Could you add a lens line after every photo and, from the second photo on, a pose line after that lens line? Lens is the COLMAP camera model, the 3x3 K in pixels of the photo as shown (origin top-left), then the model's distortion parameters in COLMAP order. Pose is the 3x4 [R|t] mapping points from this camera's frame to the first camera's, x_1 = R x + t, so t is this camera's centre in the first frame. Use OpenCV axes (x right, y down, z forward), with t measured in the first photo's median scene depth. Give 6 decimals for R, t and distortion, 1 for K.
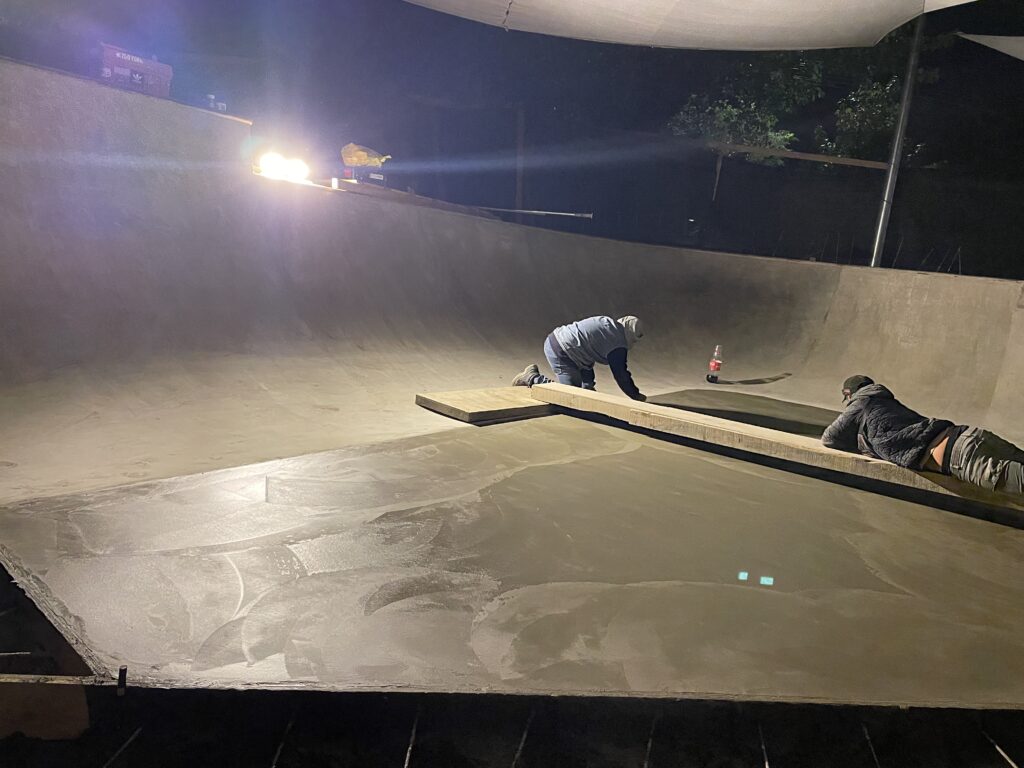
lens RADIAL K [[770.0, 0, 512.0], [0, 770.0, 384.0], [0, 0, 1]] dist [0.049881, -0.078255]
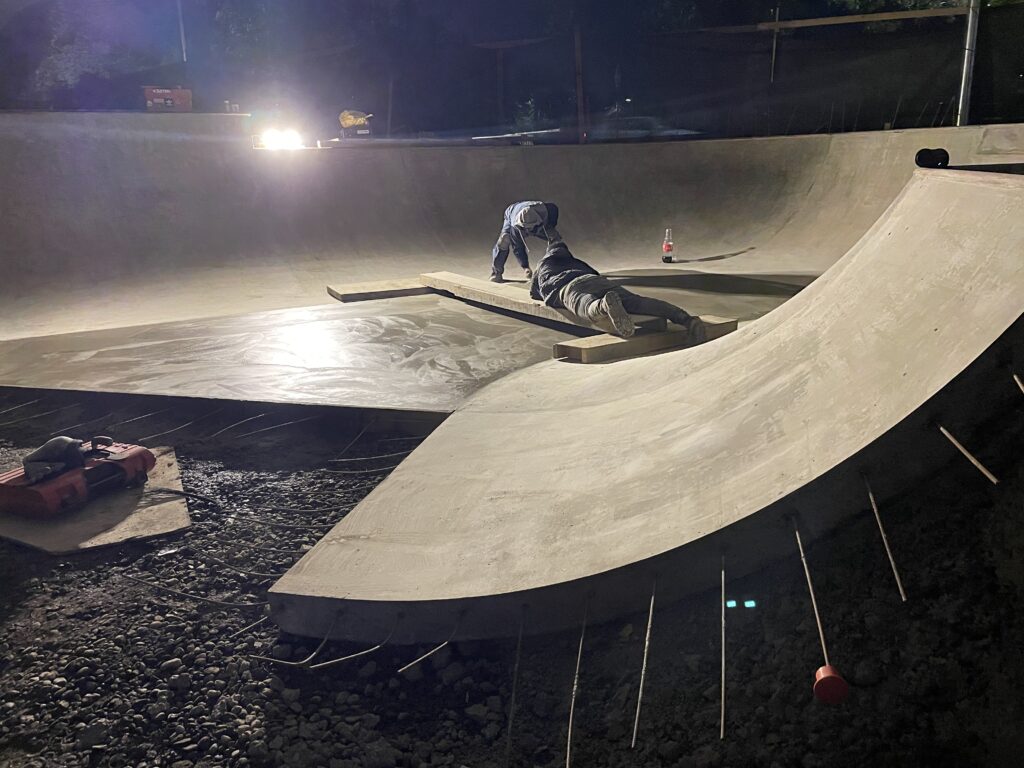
lens RADIAL K [[770.0, 0, 512.0], [0, 770.0, 384.0], [0, 0, 1]] dist [0.049881, -0.078255]
pose [[0.904447, -0.026879, -0.425738, 0.602704], [0.068651, 0.994176, 0.083076, 0.074223], [0.421025, -0.104365, 0.901025, -0.155791]]
